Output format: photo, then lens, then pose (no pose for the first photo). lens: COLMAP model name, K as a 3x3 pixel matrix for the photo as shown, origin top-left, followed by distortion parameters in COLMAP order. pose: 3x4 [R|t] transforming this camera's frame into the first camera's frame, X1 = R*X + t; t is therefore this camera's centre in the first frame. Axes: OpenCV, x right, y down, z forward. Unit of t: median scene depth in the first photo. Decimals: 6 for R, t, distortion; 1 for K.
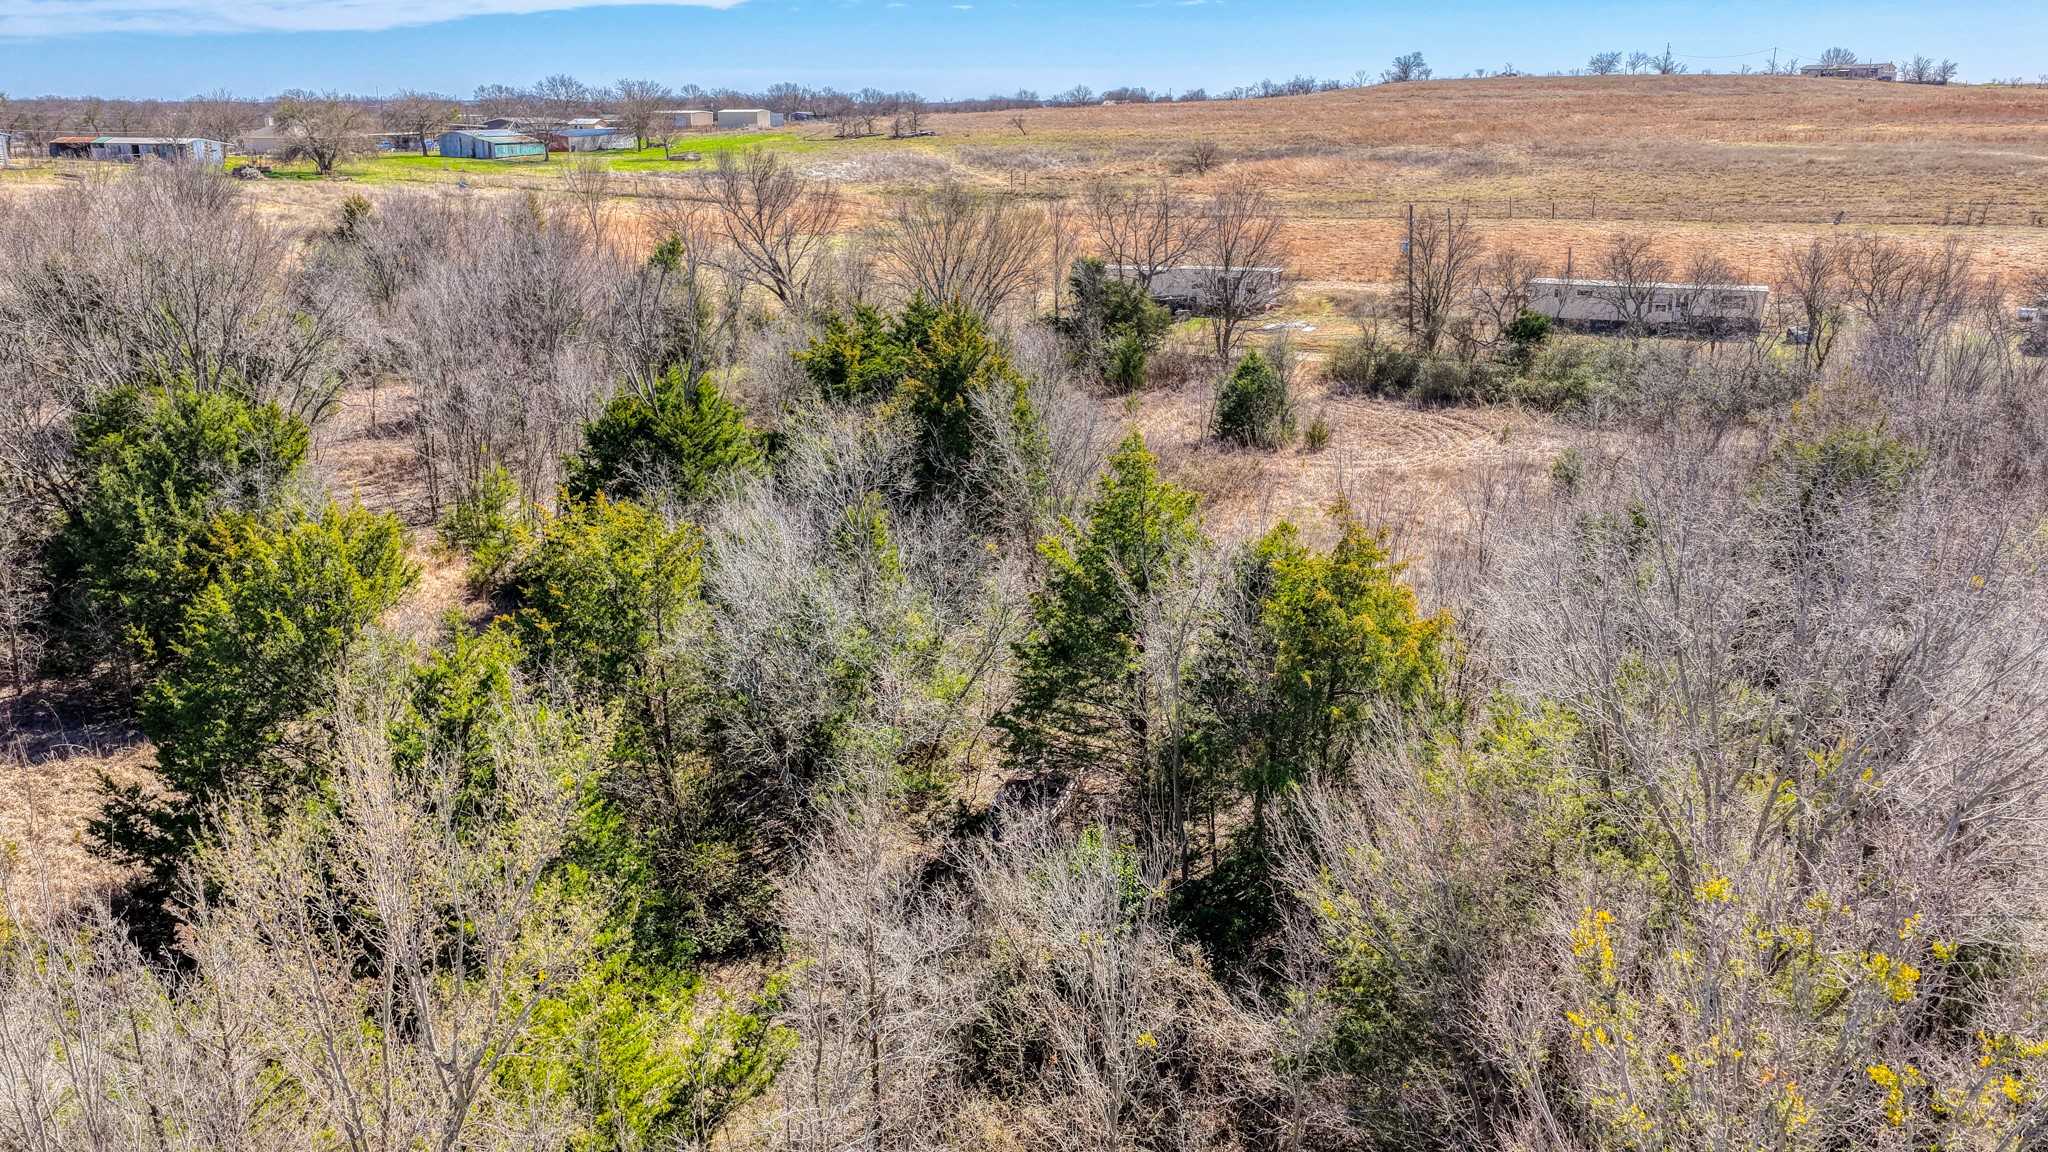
lens RADIAL K [[1701.6, 0, 1029.4], [0, 1701.6, 578.9], [0, 0, 1]] dist [-0.003560, 0.026900]
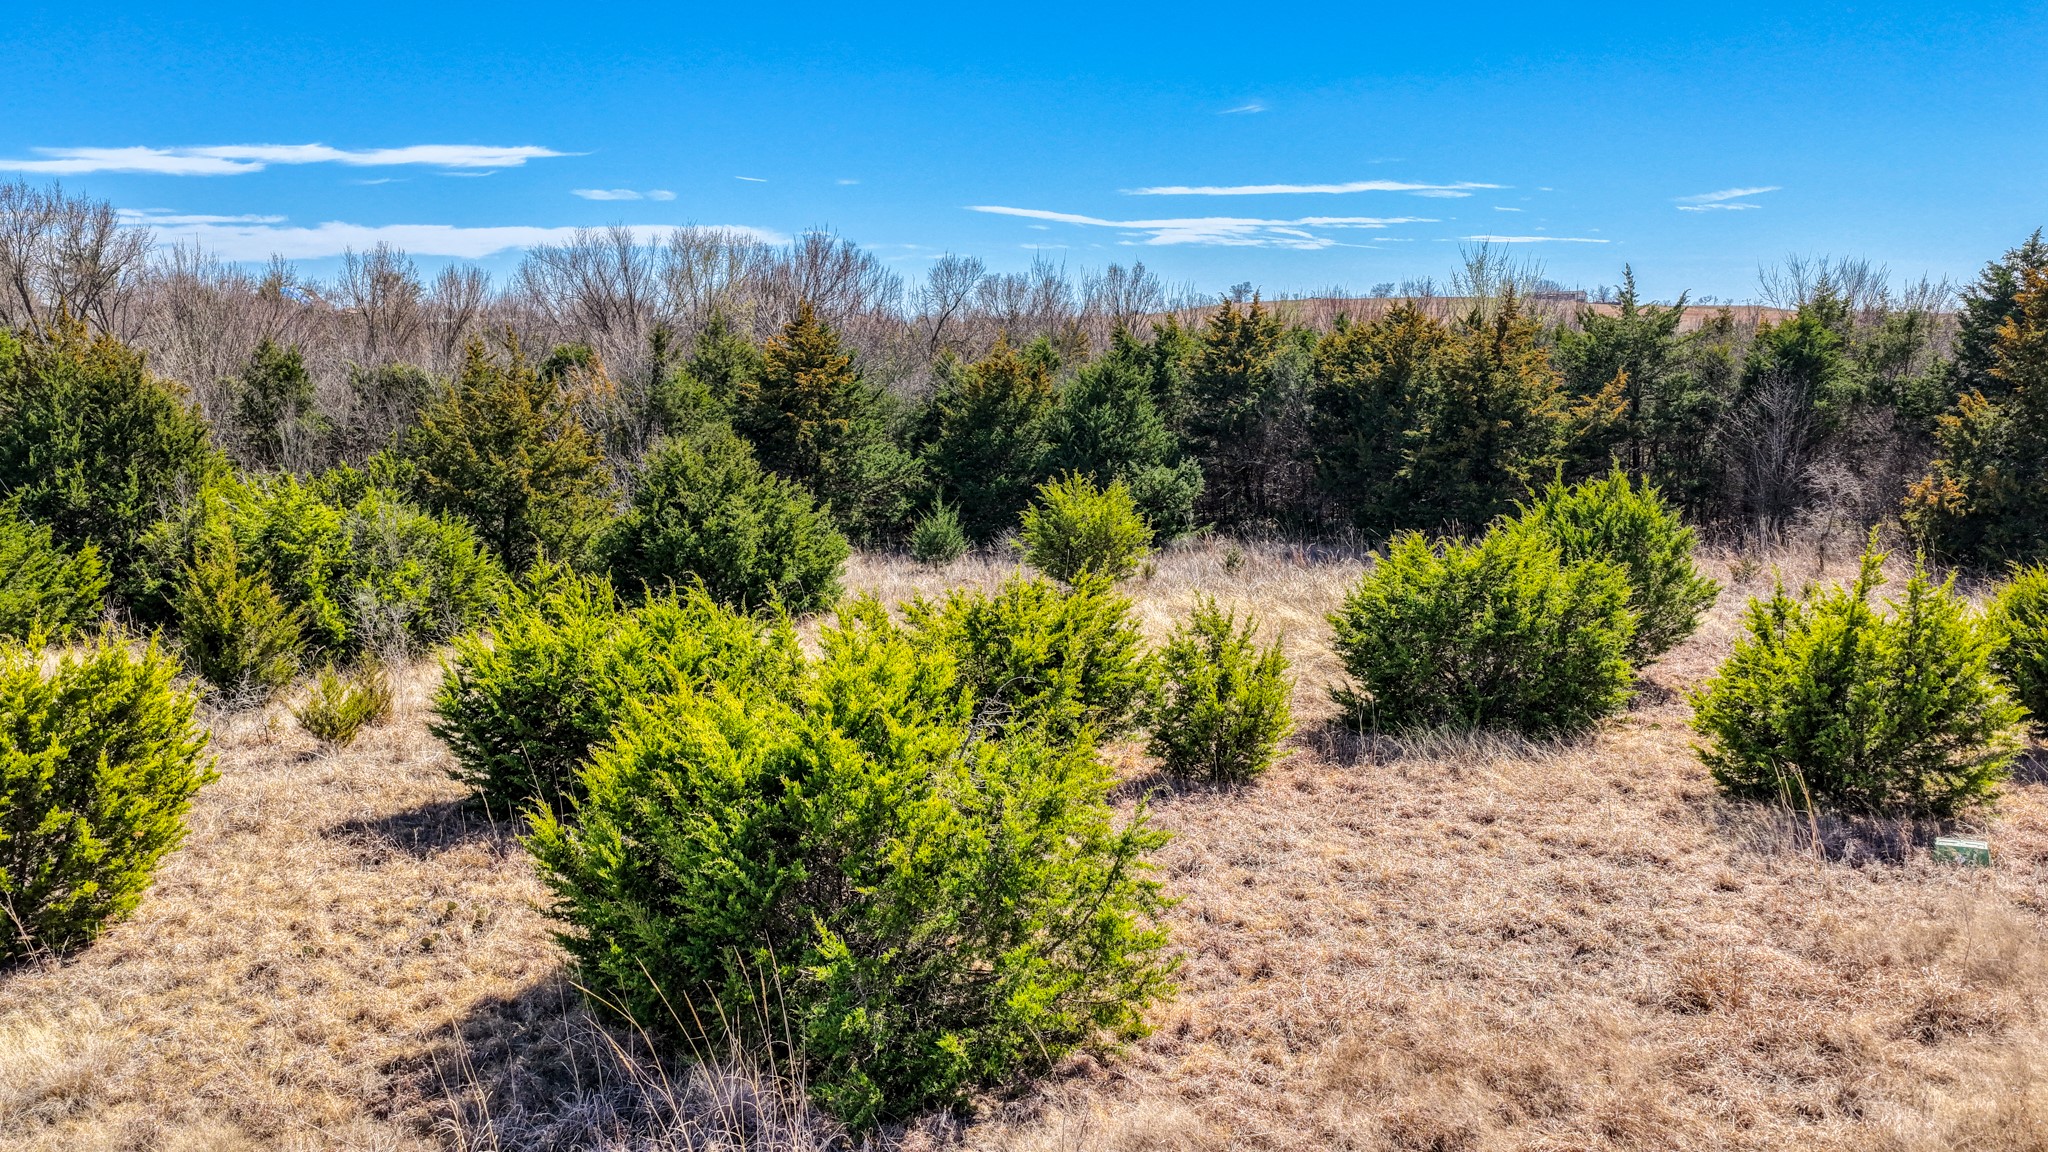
lens RADIAL K [[1701.6, 0, 1032.9], [0, 1701.6, 576.4], [0, 0, 1]] dist [-0.003560, 0.026900]
pose [[0.991215, -0.016934, 0.131170, -1.394801], [0.035011, 0.989985, -0.136763, 1.139109], [-0.127541, 0.140154, 0.981881, -3.039703]]
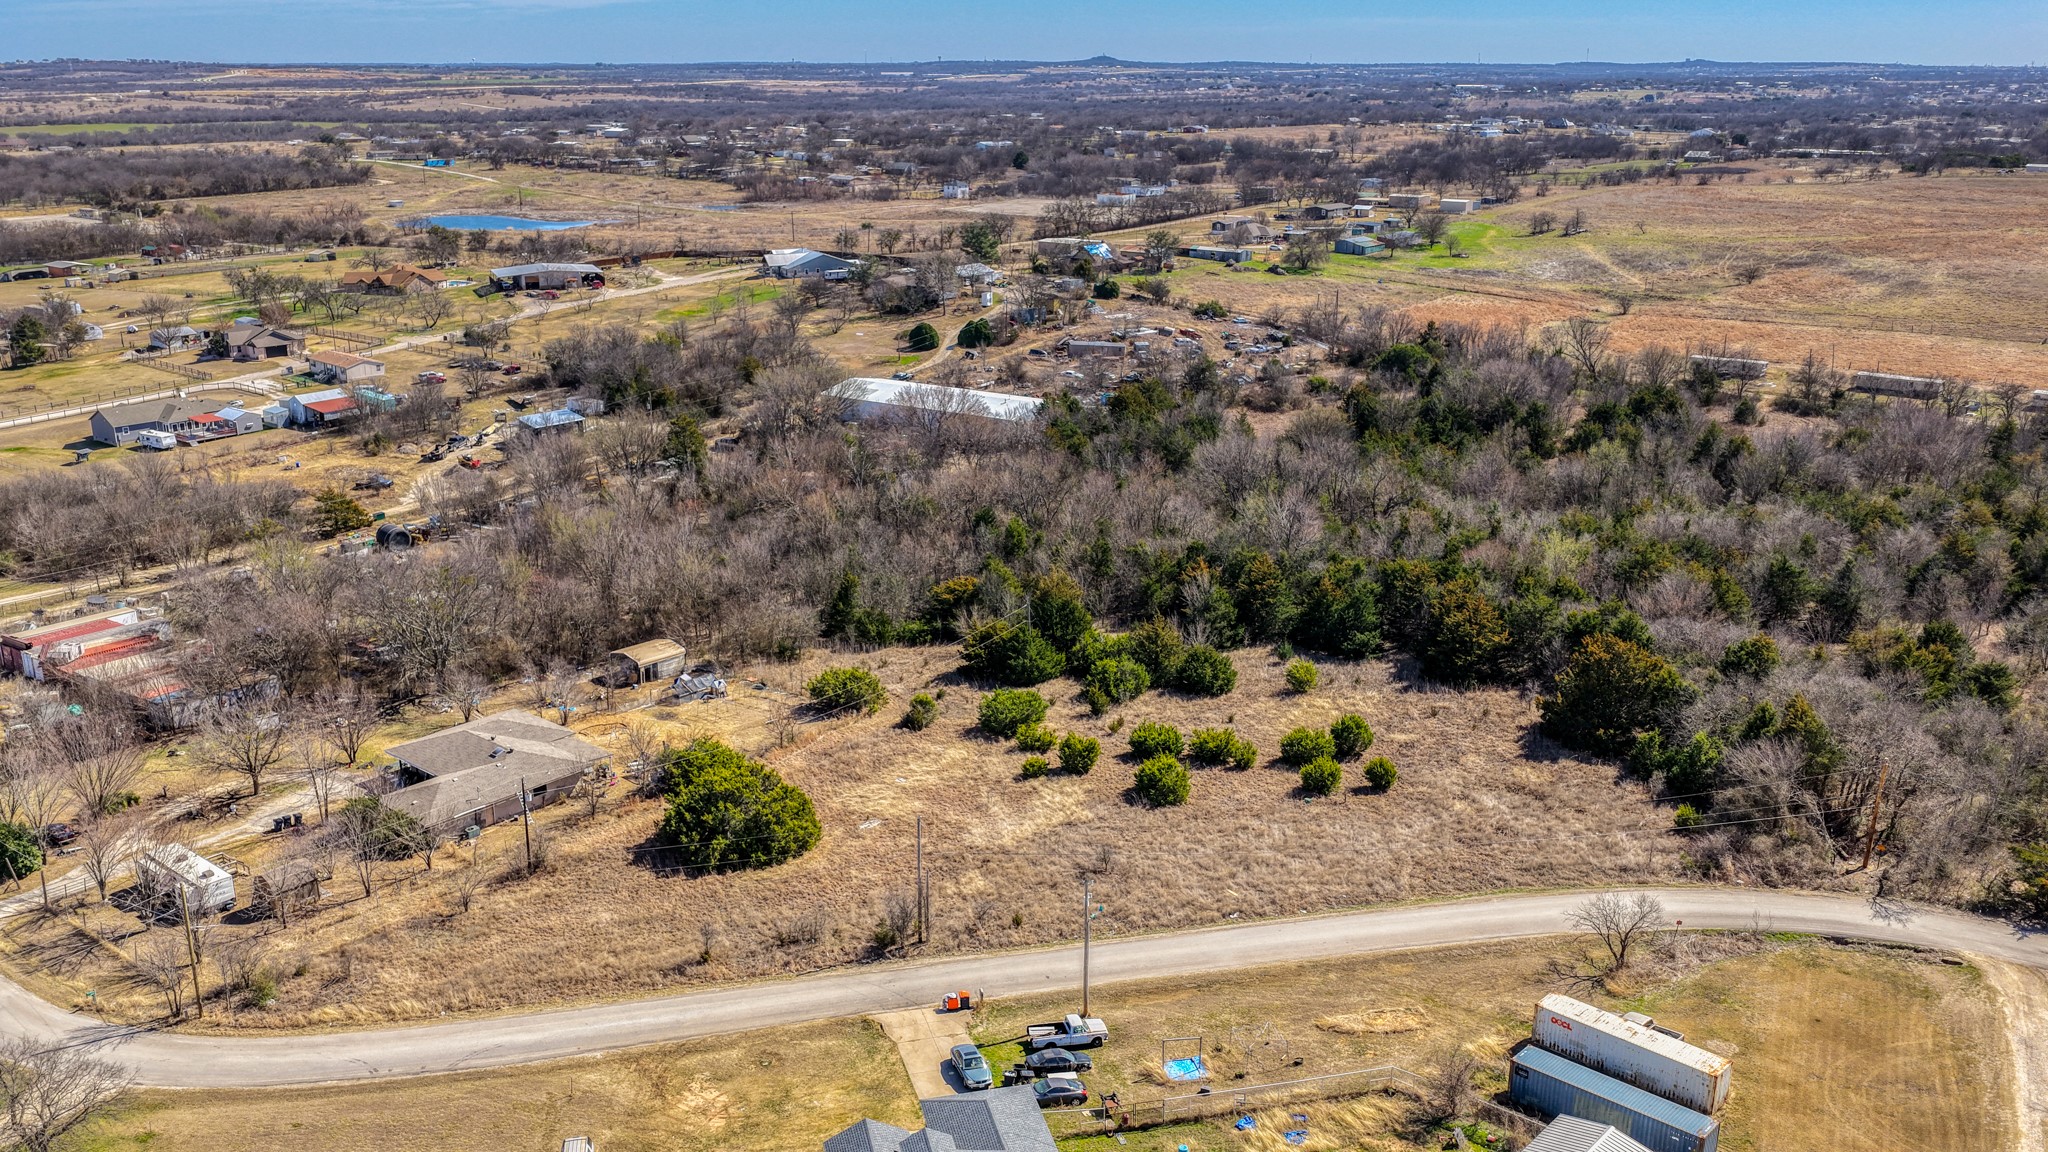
lens RADIAL K [[1701.6, 0, 1023.6], [0, 1701.6, 576.2], [0, 0, 1]] dist [-0.003560, 0.026900]
pose [[0.952511, 0.090870, -0.290630, -0.560452], [-0.083208, 0.995783, 0.038640, 0.527804], [0.292916, -0.012623, 0.956055, -6.624633]]
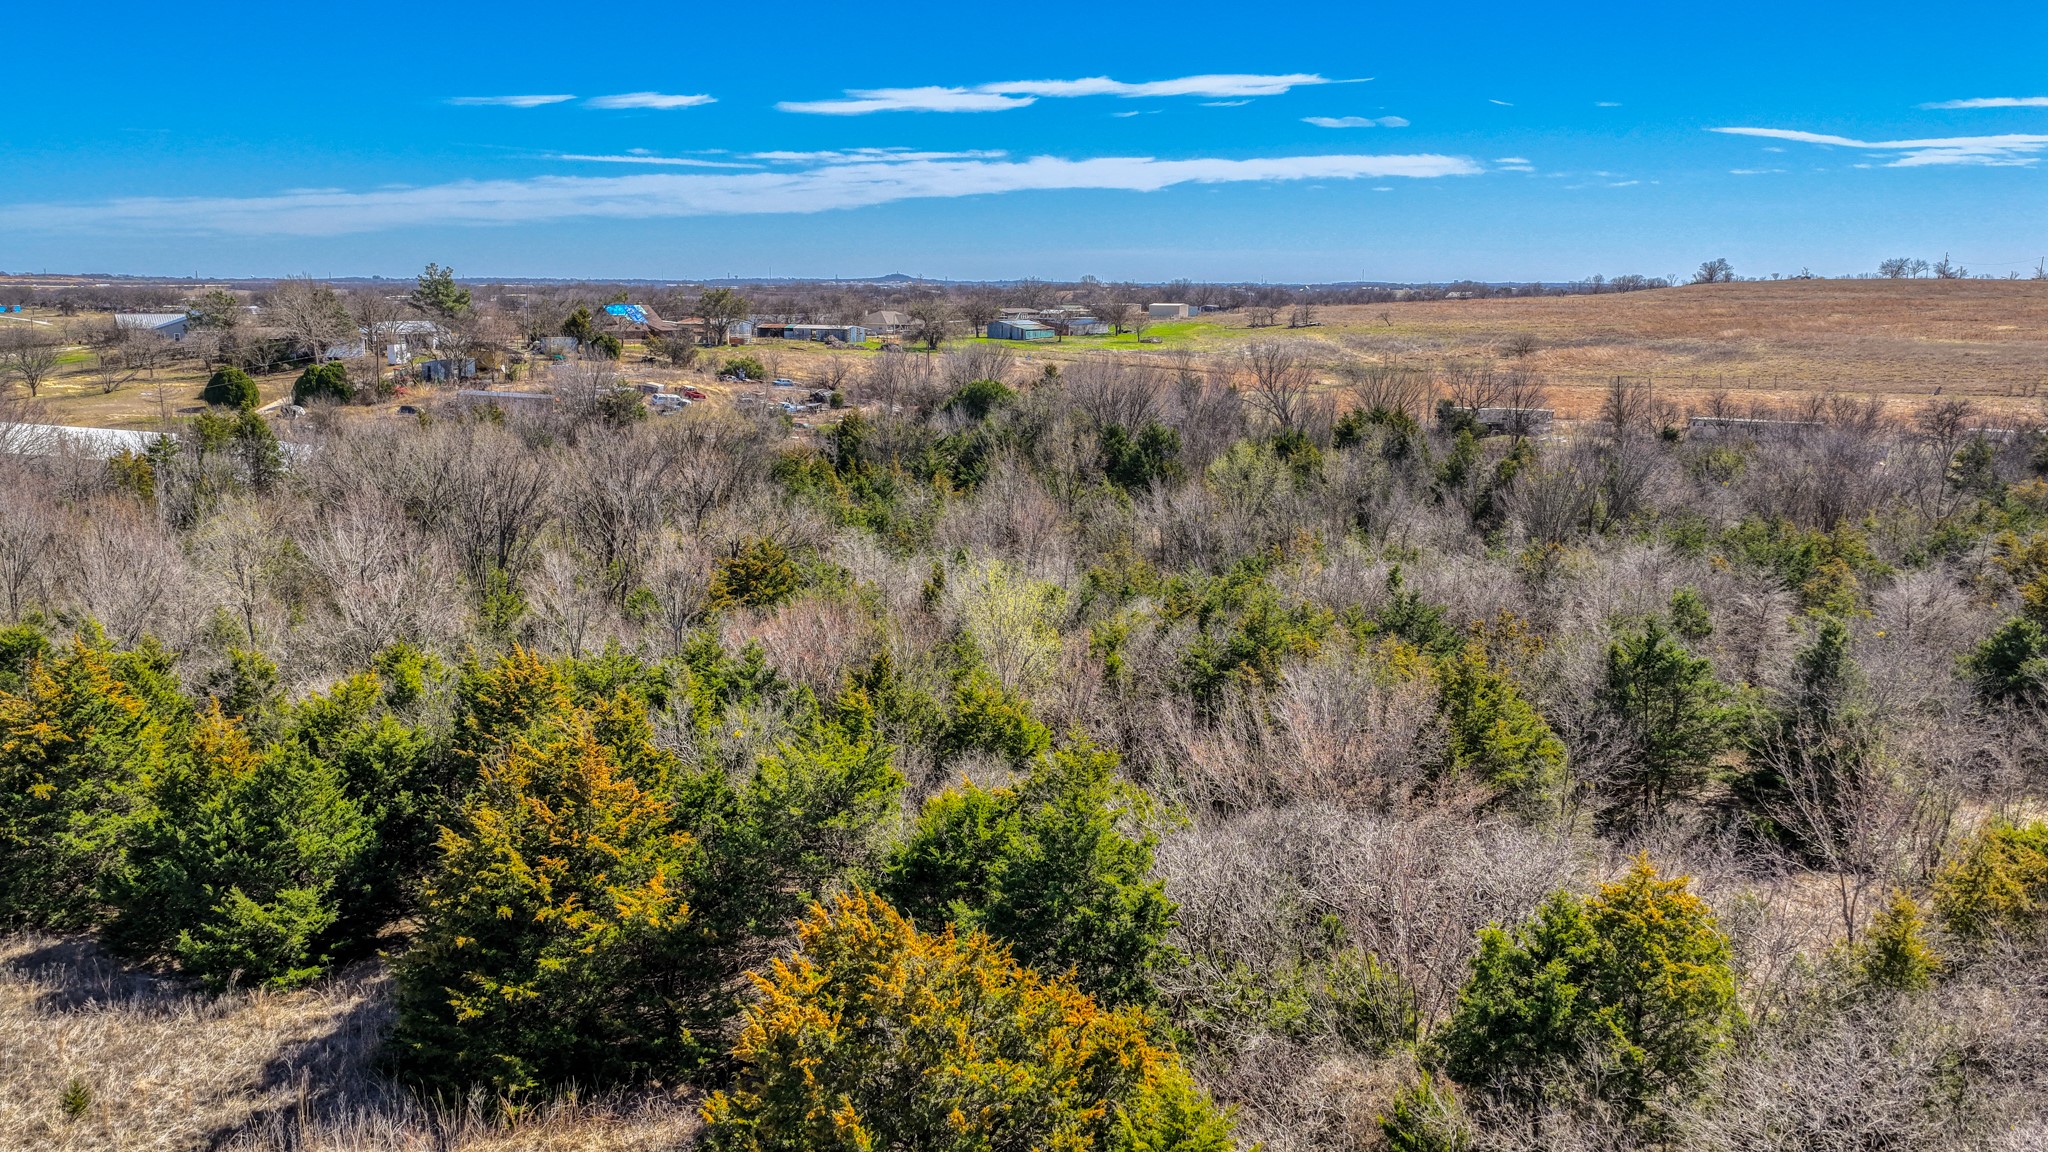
lens RADIAL K [[1701.6, 0, 1024.3], [0, 1701.6, 575.3], [0, 0, 1]] dist [-0.003560, 0.026900]
pose [[0.980462, 0.039310, -0.192740, -0.154863], [-0.058669, 0.993672, -0.095784, 0.640823], [0.187755, 0.105220, 0.976564, -2.764457]]
